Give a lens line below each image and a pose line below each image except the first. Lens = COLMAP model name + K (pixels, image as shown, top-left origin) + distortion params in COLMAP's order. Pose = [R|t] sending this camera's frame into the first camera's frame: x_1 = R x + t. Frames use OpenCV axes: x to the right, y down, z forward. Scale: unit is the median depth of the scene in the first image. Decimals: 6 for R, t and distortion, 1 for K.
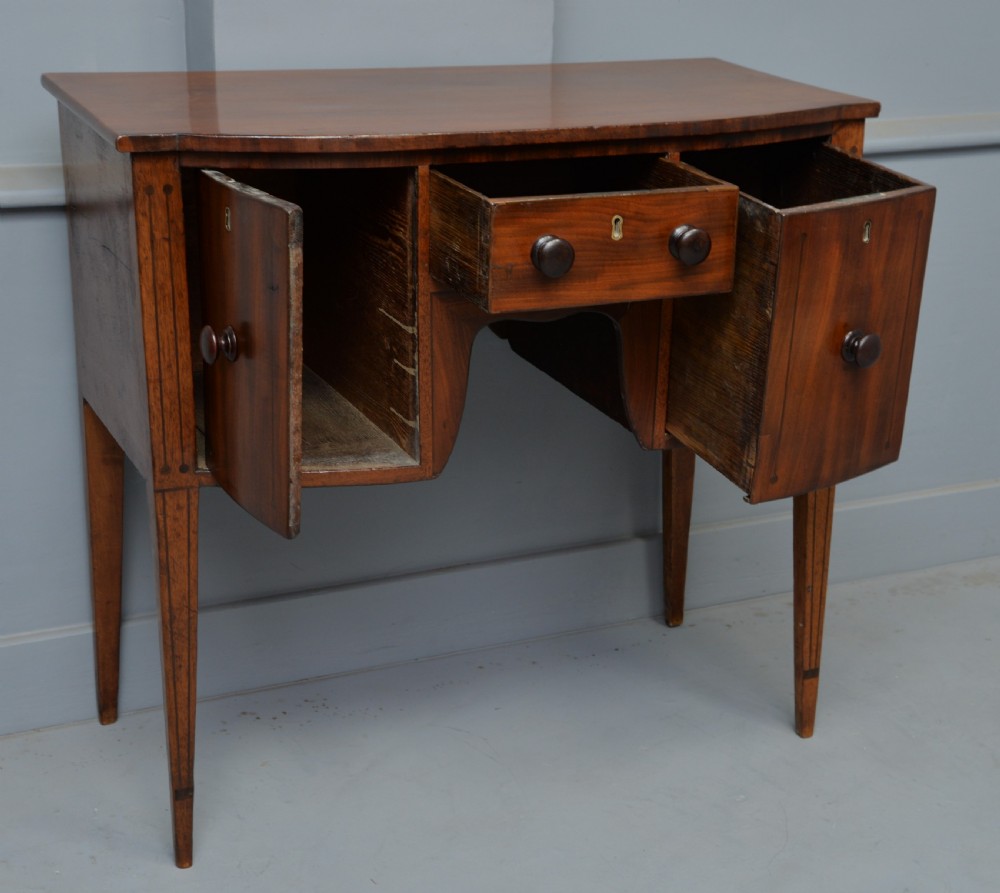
lens RADIAL K [[1783.1, 0, 547.5], [0, 1783.1, 476.6], [0, 0, 1]] dist [0.137636, 0.000000]
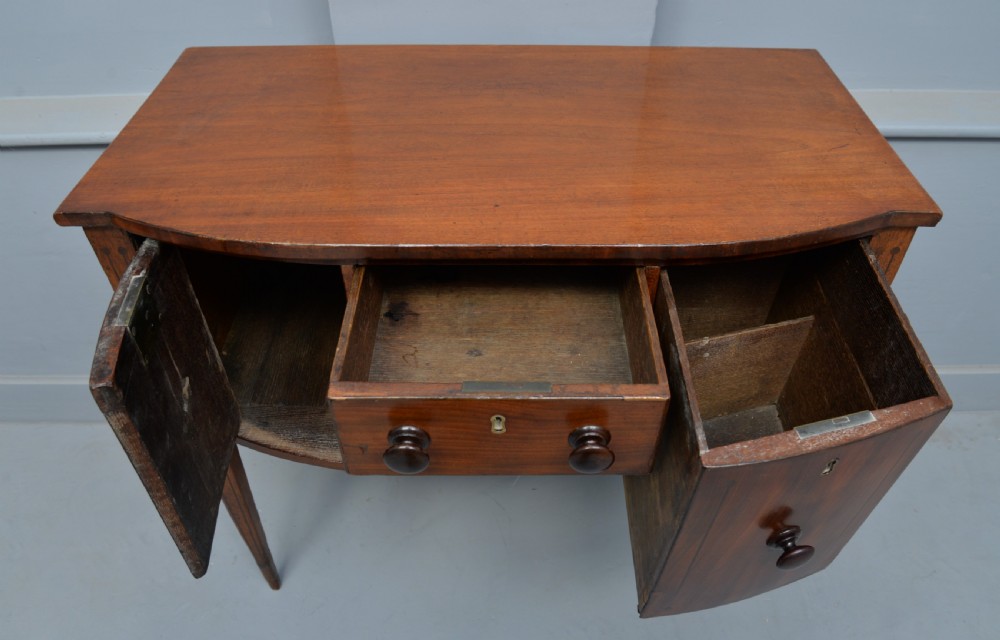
lens RADIAL K [[707.1, 0, 495.8], [0, 707.1, 330.7], [0, 0, 1]] dist [-0.083893, 0.012647]
pose [[0.908213, 0.268618, -0.320927, 0.119532], [-0.119580, 0.901426, 0.416091, -0.286089], [0.401061, -0.339522, 0.850808, 0.667451]]
